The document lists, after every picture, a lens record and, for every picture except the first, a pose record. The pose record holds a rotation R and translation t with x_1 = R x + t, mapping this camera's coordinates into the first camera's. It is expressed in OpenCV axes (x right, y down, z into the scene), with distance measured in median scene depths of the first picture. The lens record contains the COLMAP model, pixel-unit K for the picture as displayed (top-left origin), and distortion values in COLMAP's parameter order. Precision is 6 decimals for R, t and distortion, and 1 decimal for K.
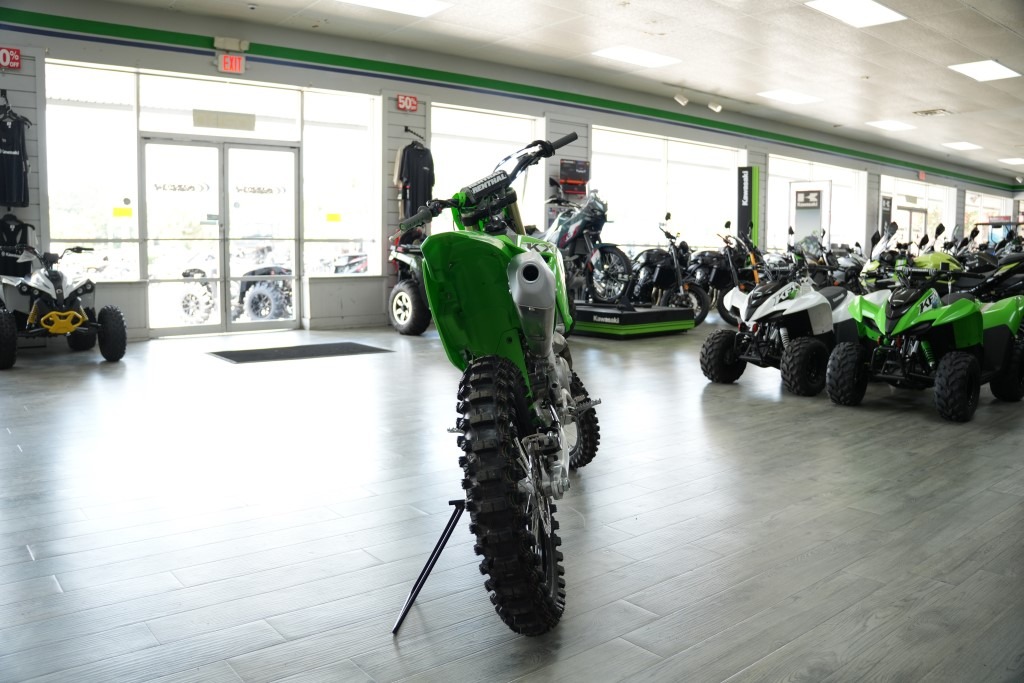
lens RADIAL K [[818.3, 0, 511.9], [0, 818.3, 336.2], [0, 0, 1]] dist [-0.204433, 0.120996]
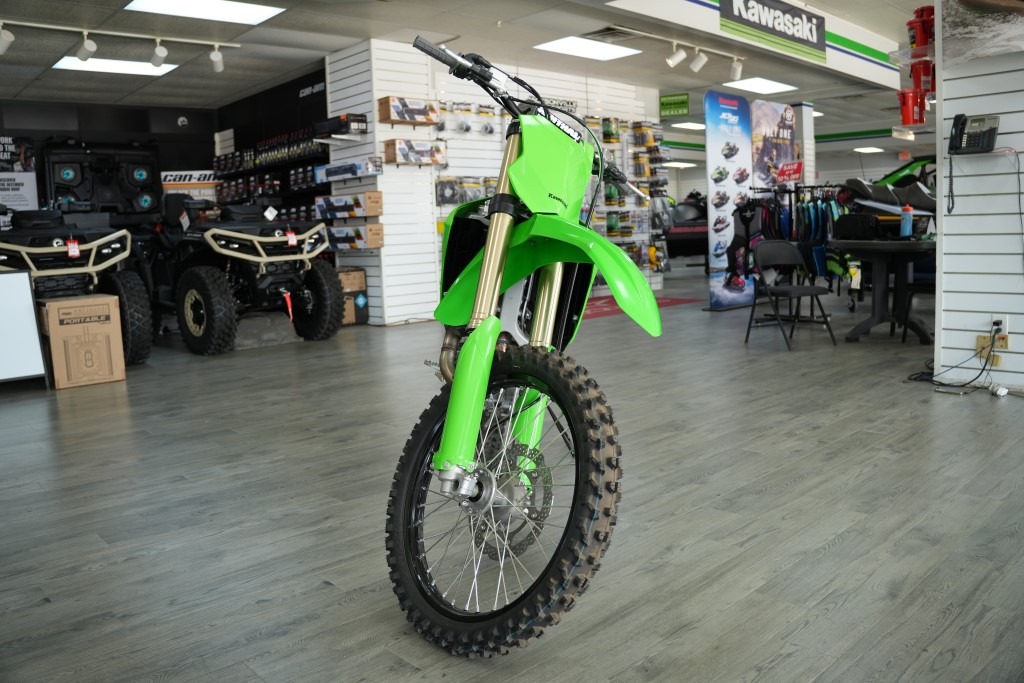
lens RADIAL K [[818.3, 0, 507.6], [0, 818.3, 339.8], [0, 0, 1]] dist [-0.204433, 0.120996]
pose [[-0.997301, 0.039615, -0.061809, 0.017366], [0.024371, 0.972819, 0.230282, -0.052767], [0.069252, 0.228154, -0.971159, 0.557208]]
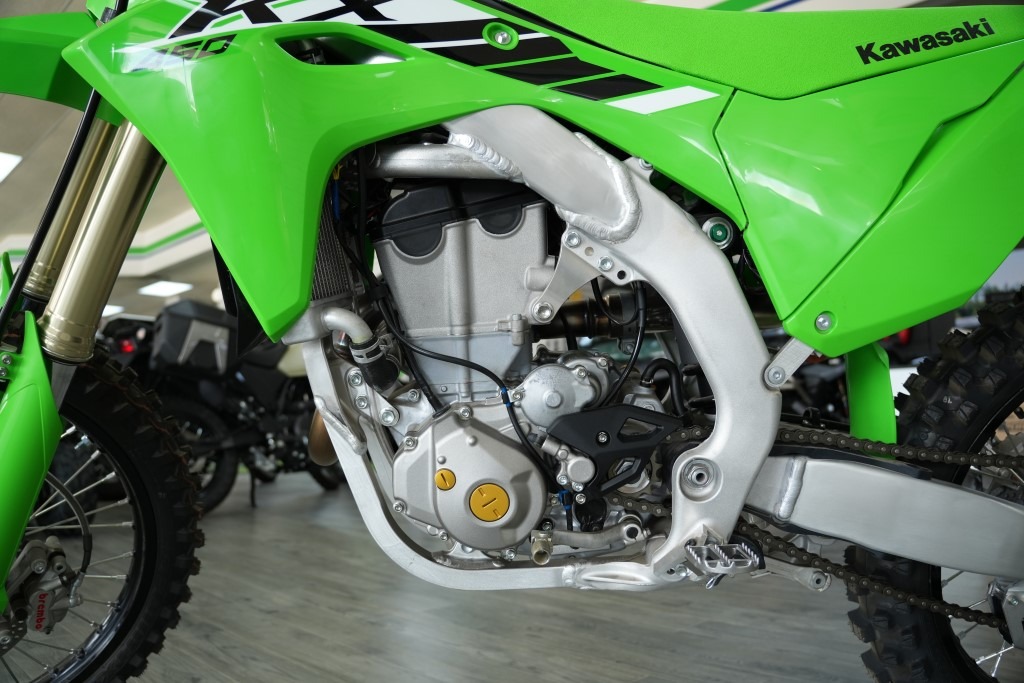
lens RADIAL K [[818.3, 0, 509.2], [0, 818.3, 338.6], [0, 0, 1]] dist [-0.204433, 0.120996]
pose [[-0.089433, 0.097679, 0.991191, -0.097238], [0.103990, 0.990656, -0.088244, 0.014812], [-0.990549, 0.095182, -0.098755, 0.305469]]
